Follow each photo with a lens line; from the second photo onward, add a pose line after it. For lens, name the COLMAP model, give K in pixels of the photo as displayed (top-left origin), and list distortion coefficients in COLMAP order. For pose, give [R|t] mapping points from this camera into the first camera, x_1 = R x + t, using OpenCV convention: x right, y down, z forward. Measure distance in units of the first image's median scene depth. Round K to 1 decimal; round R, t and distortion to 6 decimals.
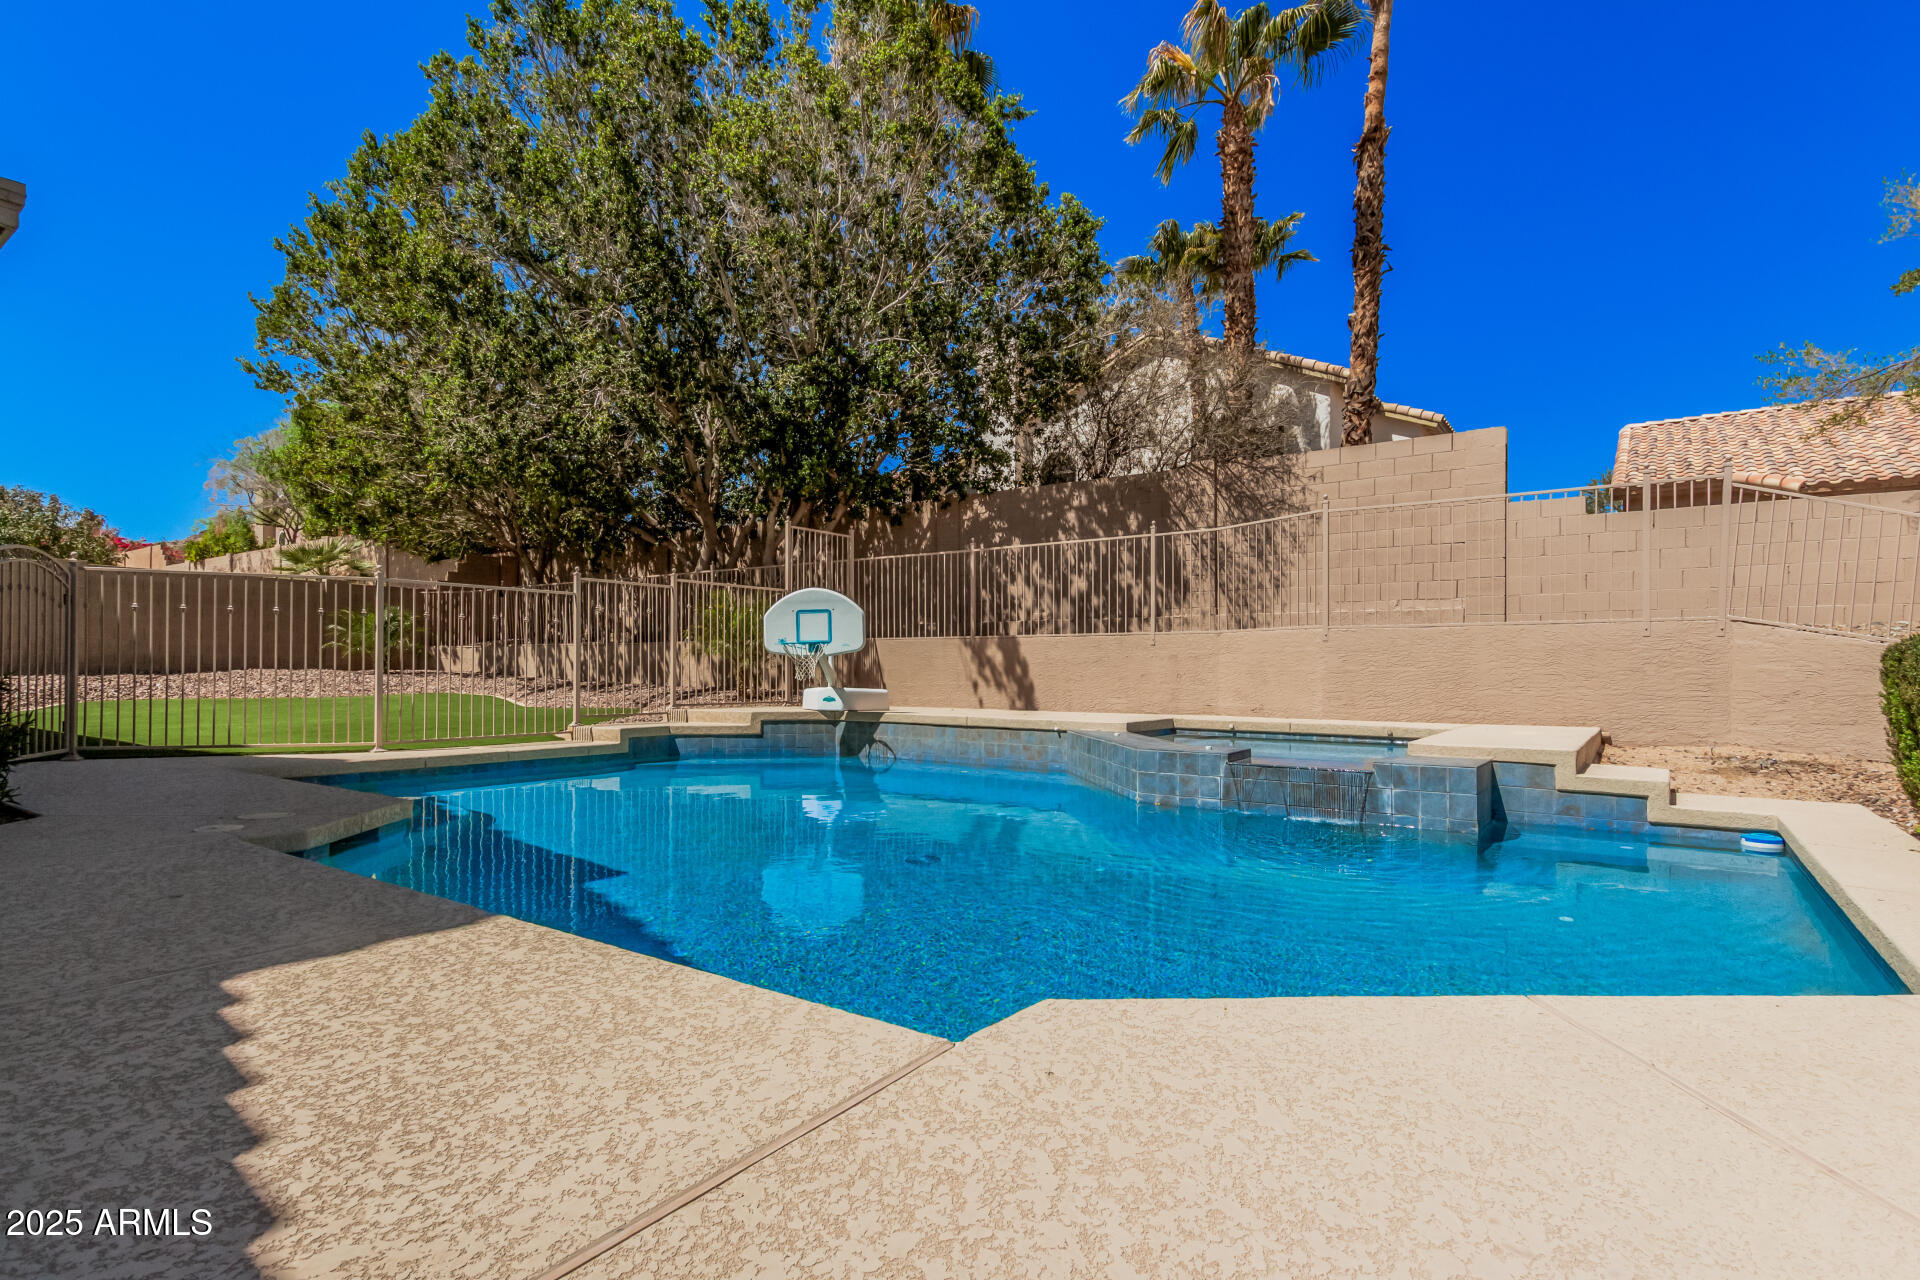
lens RADIAL K [[885.1, 0, 959.4], [0, 885.1, 671.3], [0, 0, 1]] dist [0.009083, 0.000341]
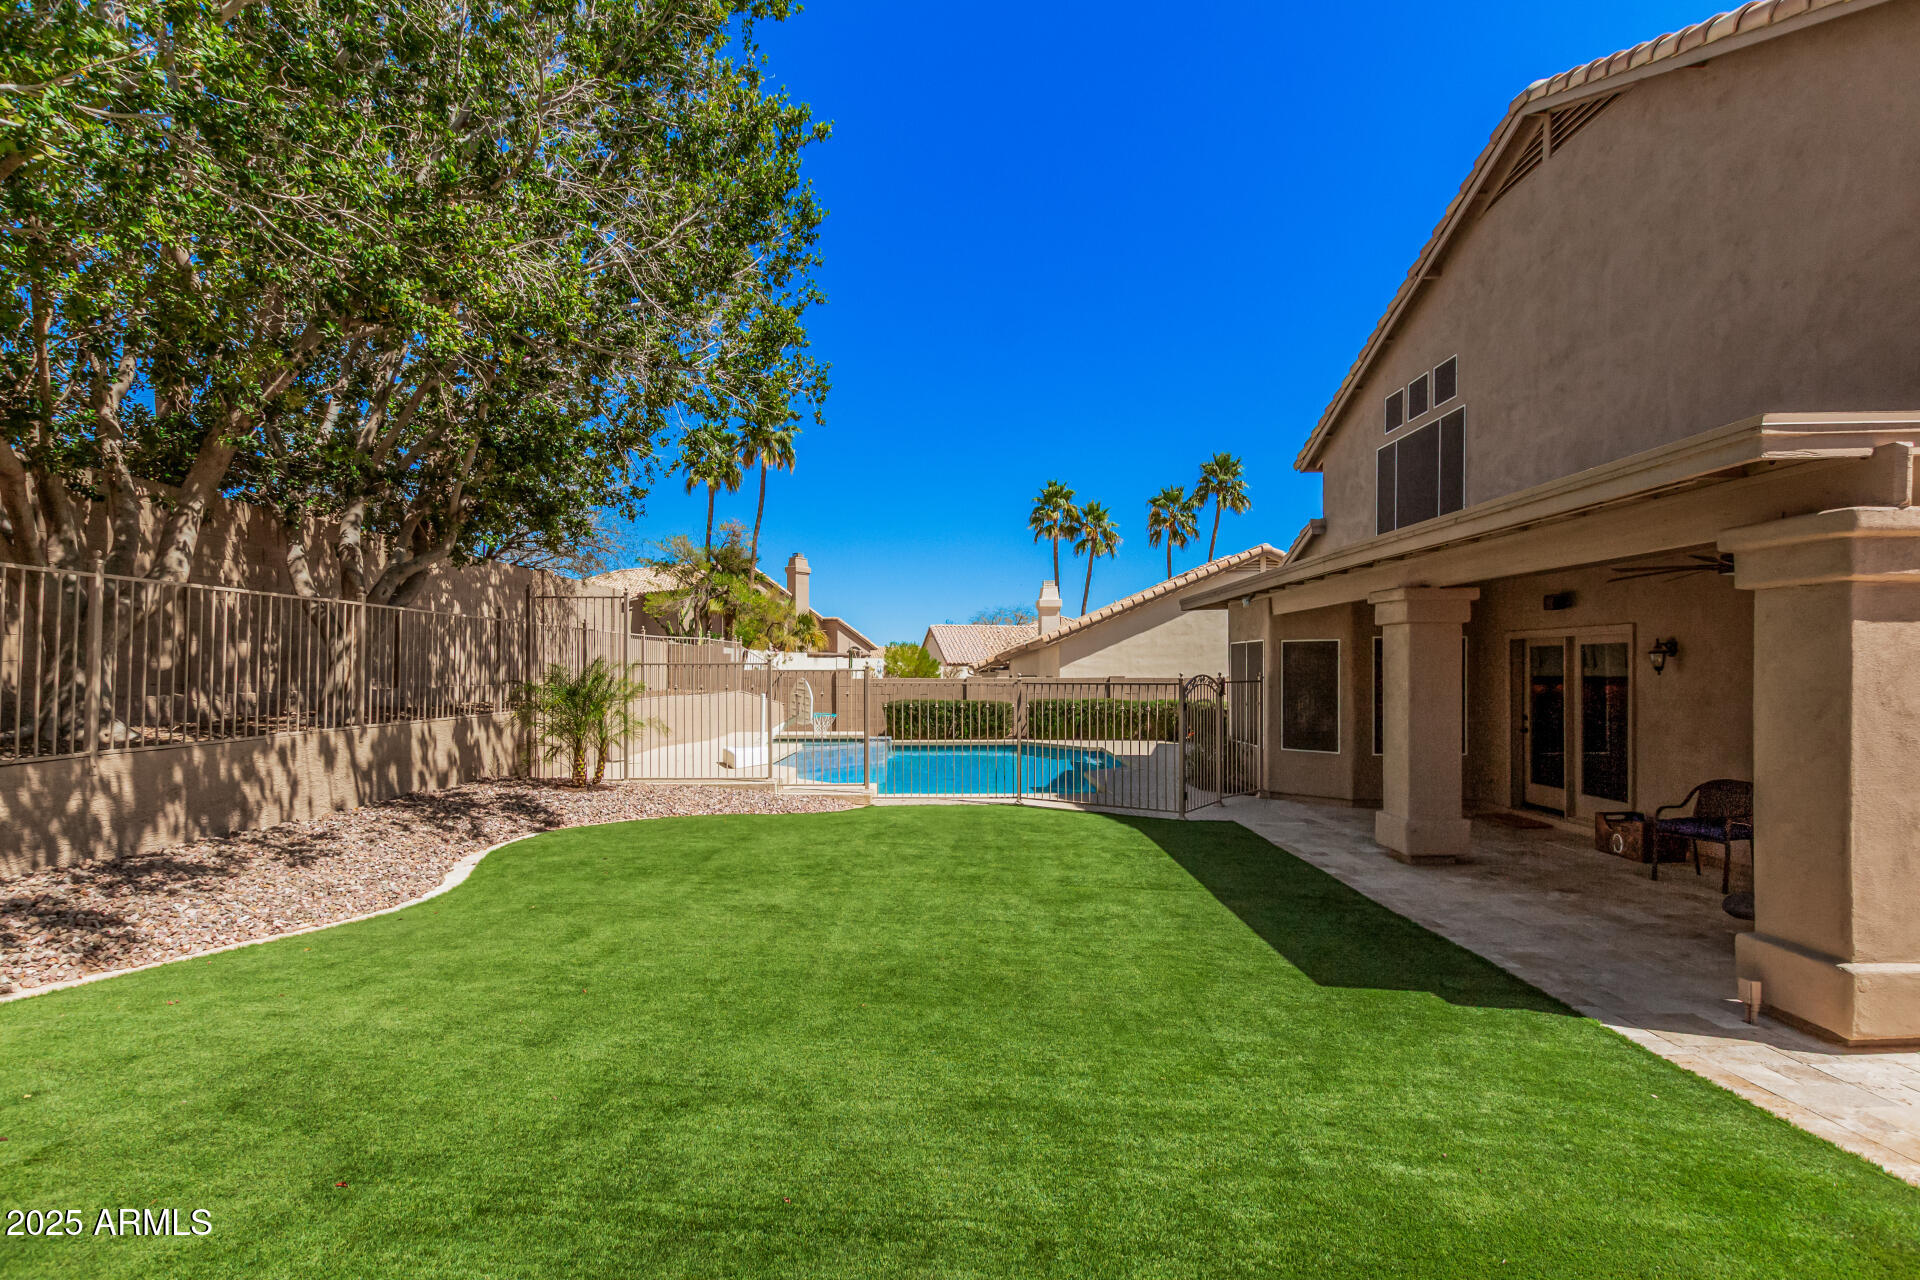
lens RADIAL K [[885.1, 0, 959.4], [0, 885.1, 671.3], [0, 0, 1]] dist [0.009083, 0.000341]
pose [[-0.603615, -0.004524, 0.797263, -1.076015], [0.004619, 0.999947, 0.009171, -0.079022], [-0.797263, 0.009218, -0.603562, 1.153906]]
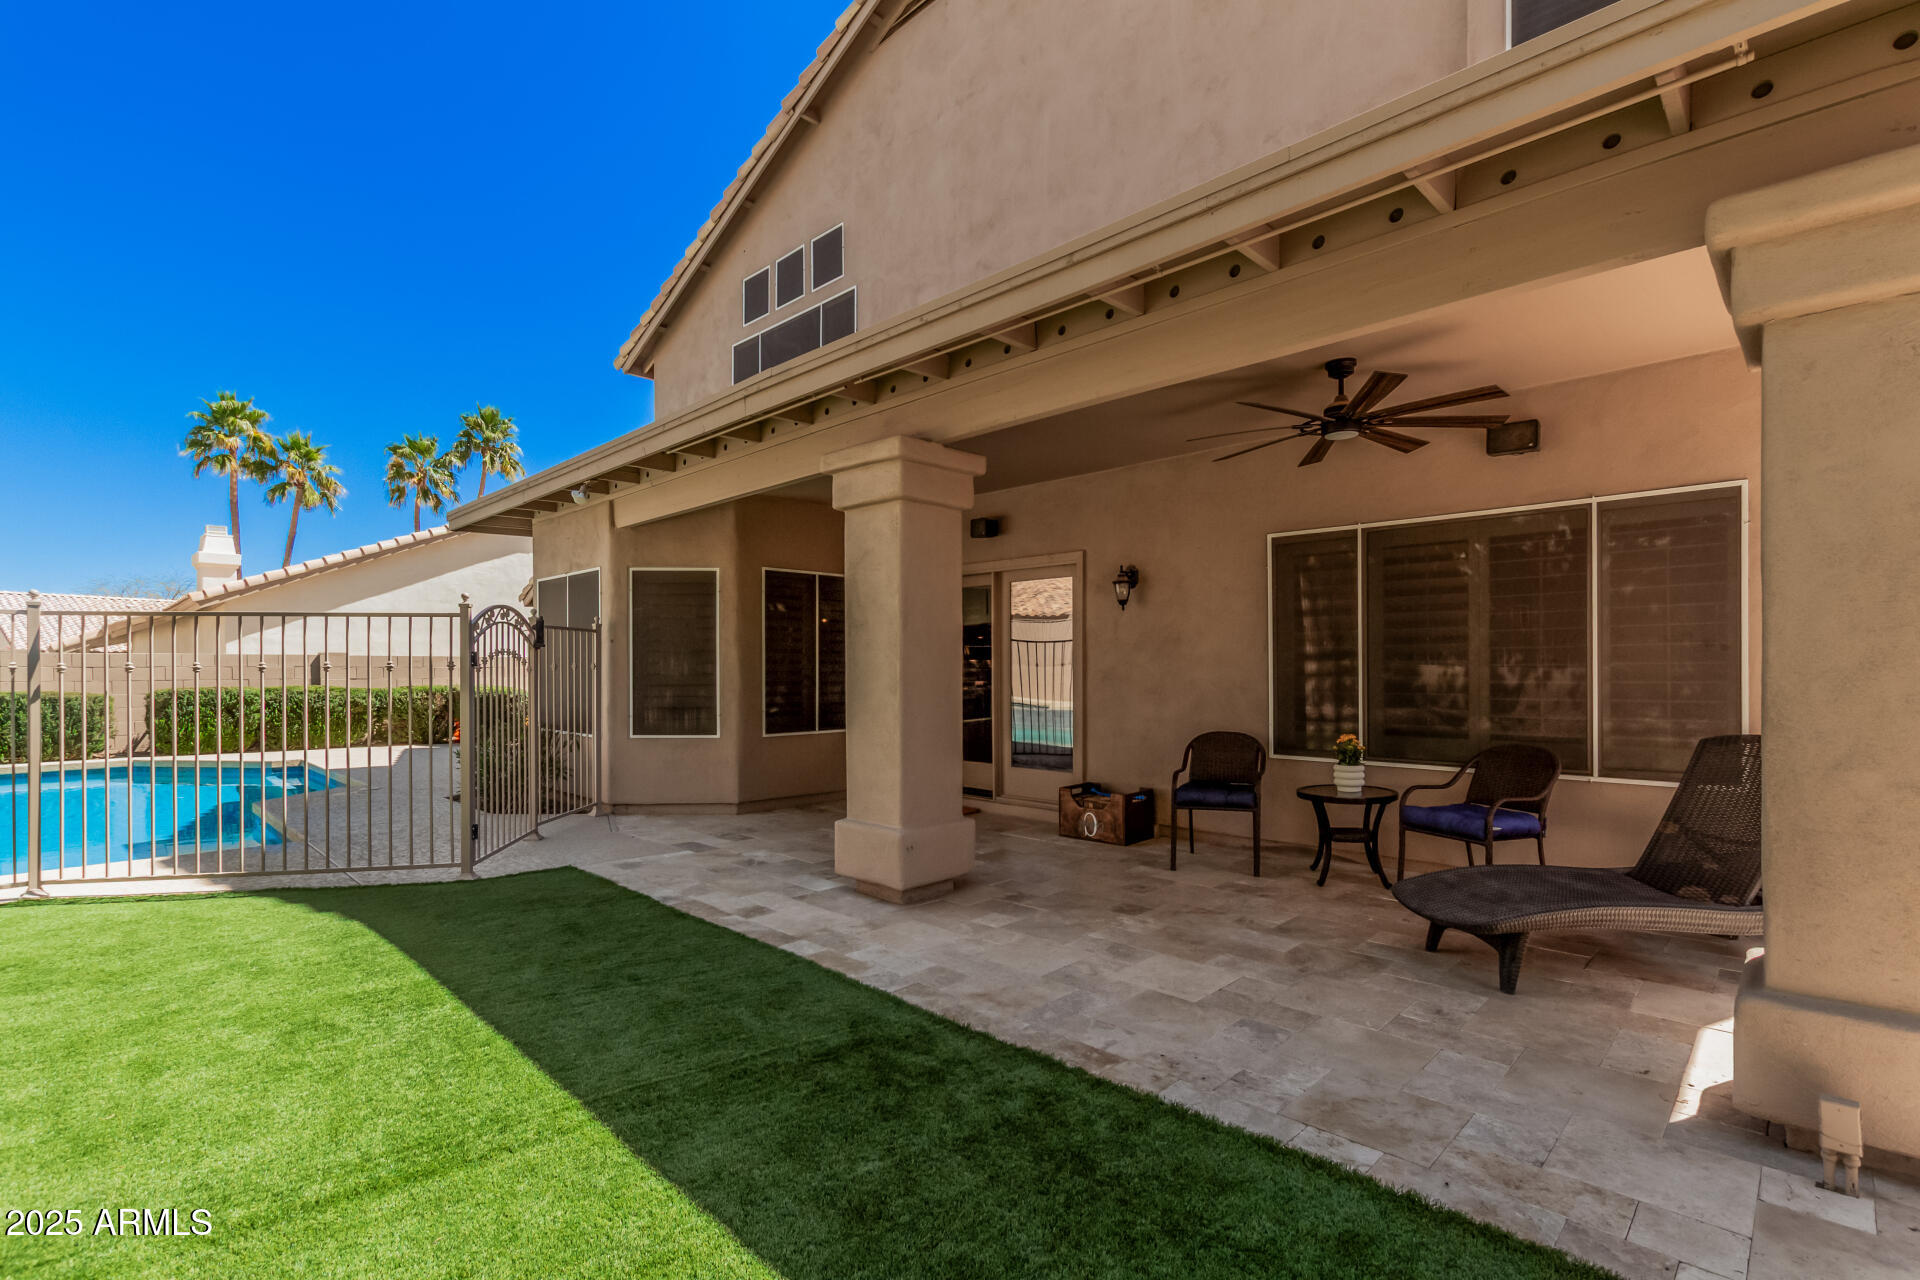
lens RADIAL K [[885.1, 0, 959.4], [0, 885.1, 671.3], [0, 0, 1]] dist [0.009083, 0.000341]
pose [[-0.990184, -0.001379, 0.139762, -0.854638], [-0.000074, 0.999956, 0.009345, -0.038843], [-0.139769, 0.009243, -0.990141, 0.899913]]
